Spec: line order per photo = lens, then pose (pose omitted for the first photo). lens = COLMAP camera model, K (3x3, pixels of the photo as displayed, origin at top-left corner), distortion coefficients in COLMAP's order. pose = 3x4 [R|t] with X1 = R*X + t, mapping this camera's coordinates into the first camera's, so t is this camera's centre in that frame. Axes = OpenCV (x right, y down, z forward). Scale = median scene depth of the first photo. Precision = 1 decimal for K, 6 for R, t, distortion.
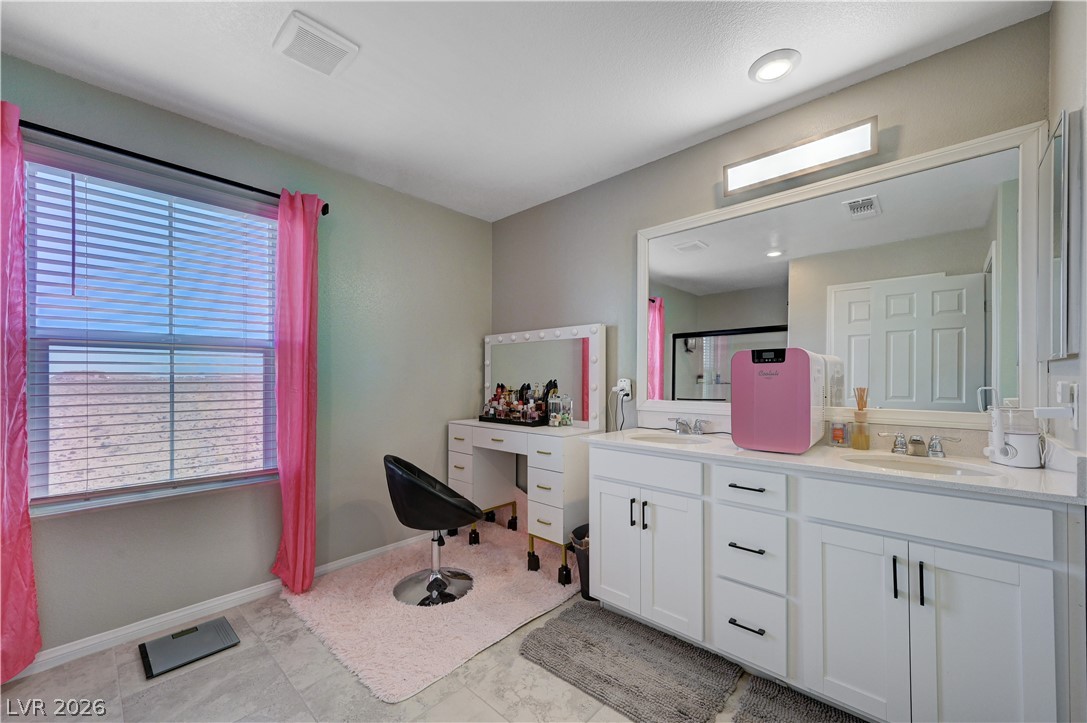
lens RADIAL K [[427.1, 0, 562.1], [0, 427.1, 375.3], [0, 0, 1]] dist [-0.000304, 0.000755]
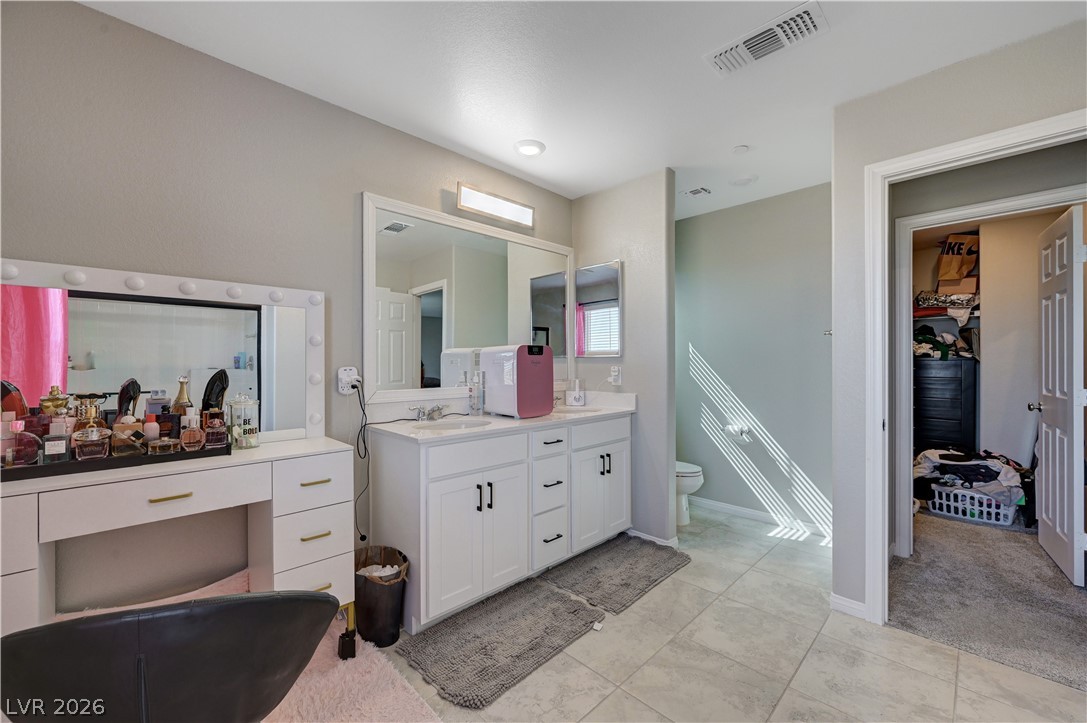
lens RADIAL K [[427.1, 0, 546.0], [0, 427.1, 365.6], [0, 0, 1]] dist [-0.000304, 0.000755]
pose [[0.059238, 0.001181, 0.998243, -0.918740], [-0.001885, 0.999998, -0.001071, 0.007927], [-0.998242, -0.001818, 0.059240, 0.857478]]
